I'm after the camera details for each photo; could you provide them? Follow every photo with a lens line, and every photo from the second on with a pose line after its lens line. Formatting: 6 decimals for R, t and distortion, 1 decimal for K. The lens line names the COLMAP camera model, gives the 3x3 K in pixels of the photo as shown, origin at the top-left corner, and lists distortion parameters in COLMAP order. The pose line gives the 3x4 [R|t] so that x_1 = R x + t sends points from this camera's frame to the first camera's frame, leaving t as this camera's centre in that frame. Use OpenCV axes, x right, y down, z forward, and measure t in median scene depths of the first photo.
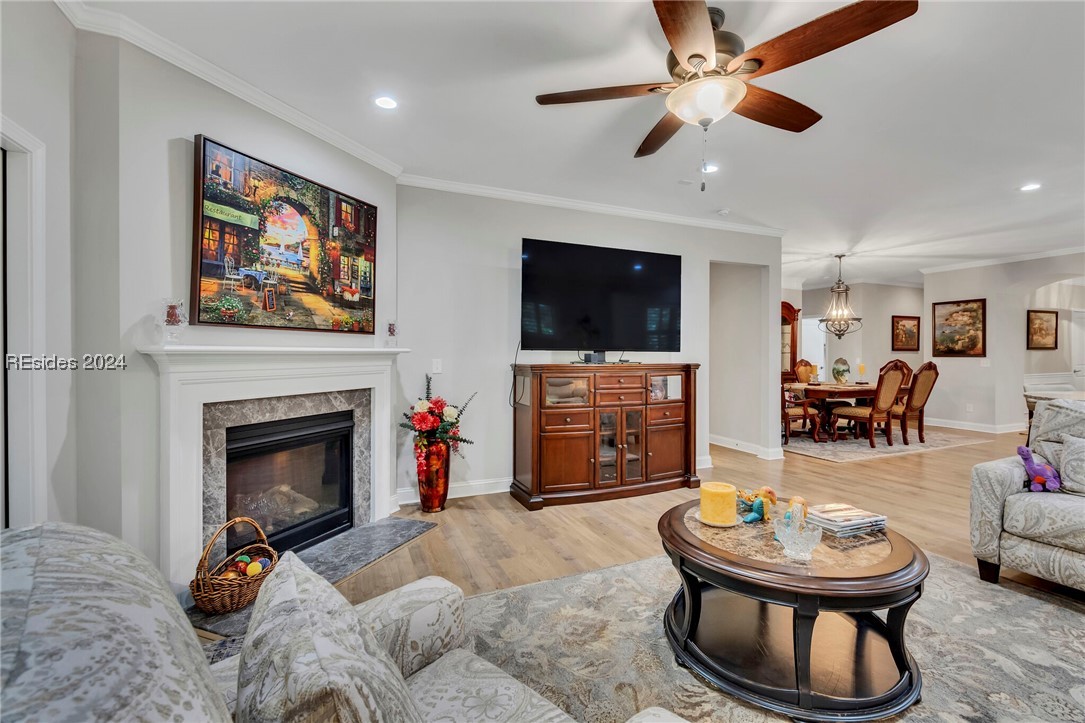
lens RADIAL K [[493.6, 0, 545.4], [0, 493.6, 346.9], [0, 0, 1]] dist [-0.000429, -0.000007]
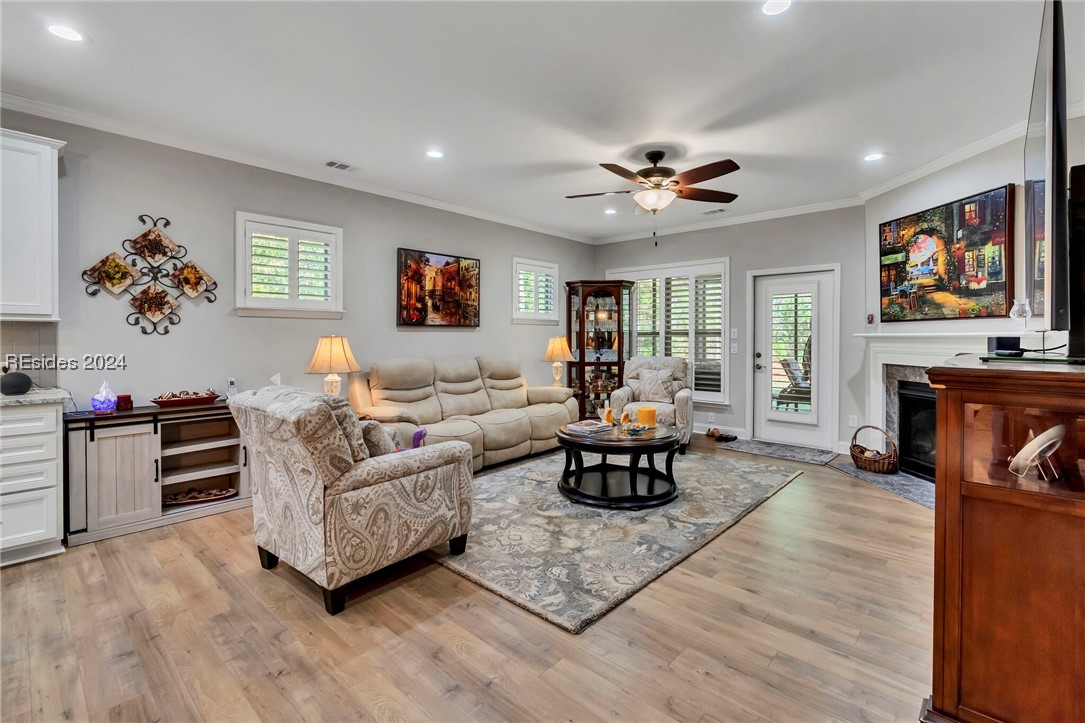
lens RADIAL K [[493.6, 0, 545.4], [0, 493.6, 346.9], [0, 0, 1]] dist [-0.000429, -0.000007]
pose [[-0.914981, 0.003433, -0.403483, 0.958459], [0.001022, 0.999980, 0.006190, 0.028050], [0.403496, 0.005251, -0.914966, 1.678164]]
